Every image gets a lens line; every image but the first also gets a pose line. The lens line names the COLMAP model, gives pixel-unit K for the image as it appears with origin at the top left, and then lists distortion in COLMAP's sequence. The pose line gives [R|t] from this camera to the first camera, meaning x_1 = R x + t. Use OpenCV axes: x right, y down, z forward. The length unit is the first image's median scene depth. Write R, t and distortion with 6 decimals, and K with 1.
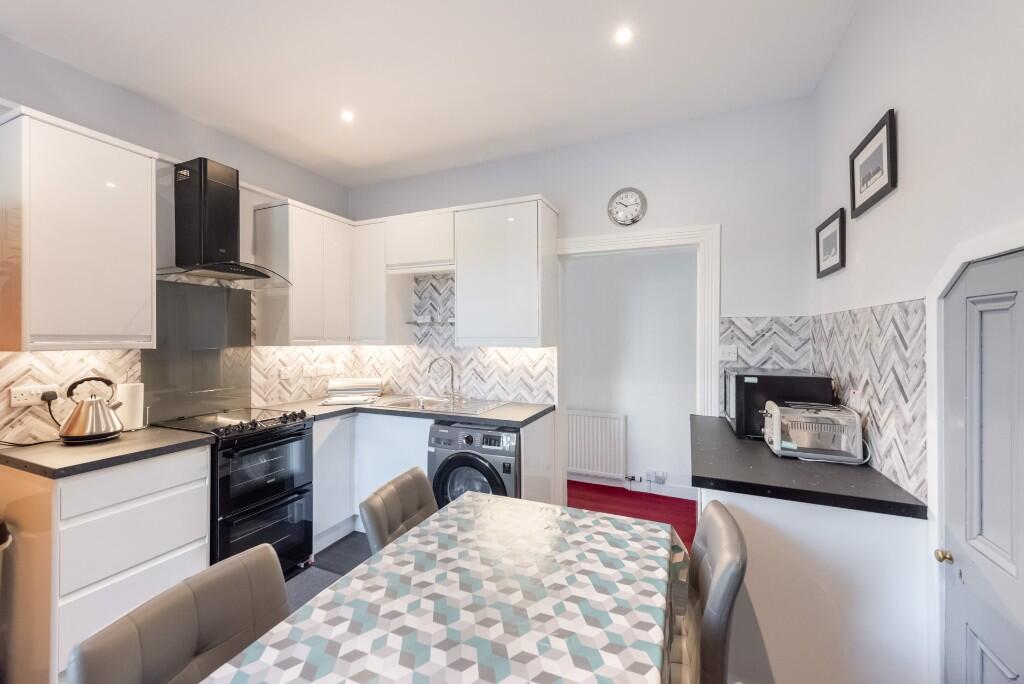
lens RADIAL K [[402.5, 0, 519.2], [0, 402.5, 337.6], [0, 0, 1]] dist [0.007900, -0.002855]
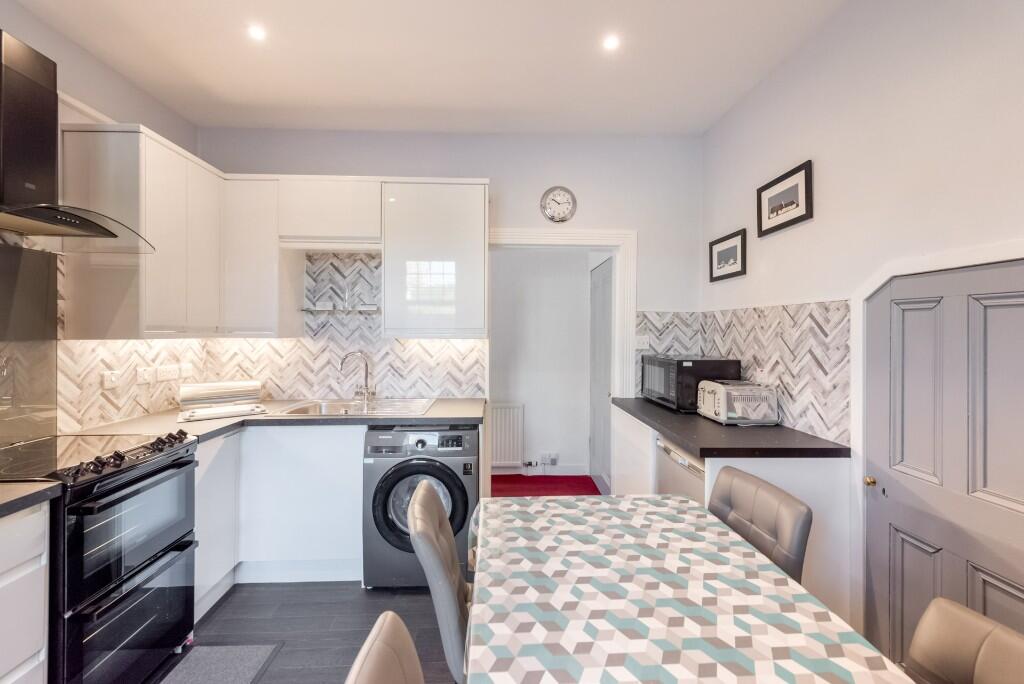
lens RADIAL K [[402.5, 0, 507.8], [0, 402.5, 331.6], [0, 0, 1]] dist [0.007900, -0.002855]
pose [[0.903231, 0.001192, 0.429154, -0.359124], [-0.001689, 0.999998, 0.000777, 0.007244], [-0.429152, -0.001427, 0.903231, 0.130072]]
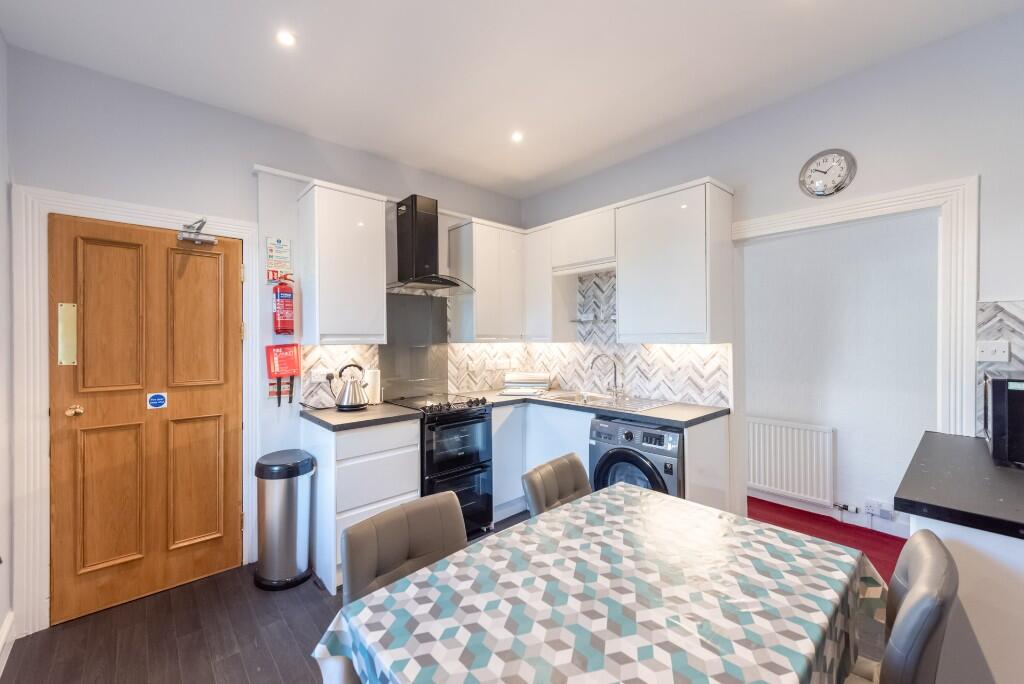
lens RADIAL K [[402.5, 0, 508.7], [0, 402.5, 342.7], [0, 0, 1]] dist [0.007900, -0.002855]
pose [[0.904252, 0.000110, -0.426999, 0.030115], [0.005958, 0.999899, 0.012876, 0.006915], [0.426958, -0.014187, 0.904160, -0.027169]]
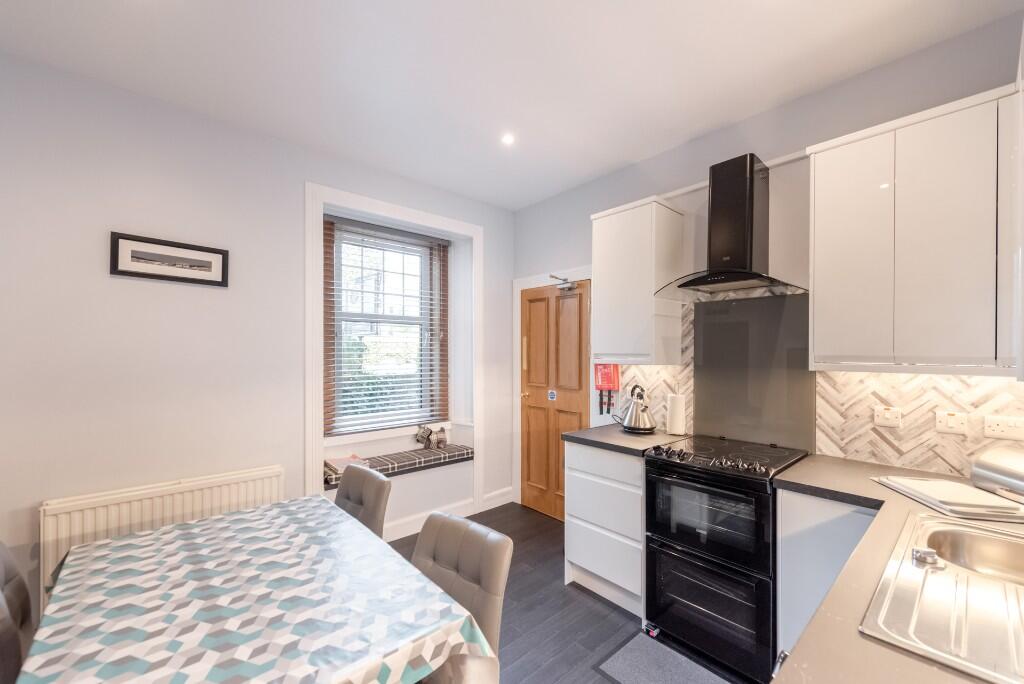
lens RADIAL K [[402.5, 0, 497.4], [0, 402.5, 355.6], [0, 0, 1]] dist [0.007900, -0.002855]
pose [[-0.443948, 0.005755, -0.896034, 0.303845], [-0.004482, 0.999953, 0.008643, -0.007910], [0.896041, 0.007853, -0.443901, 0.998382]]
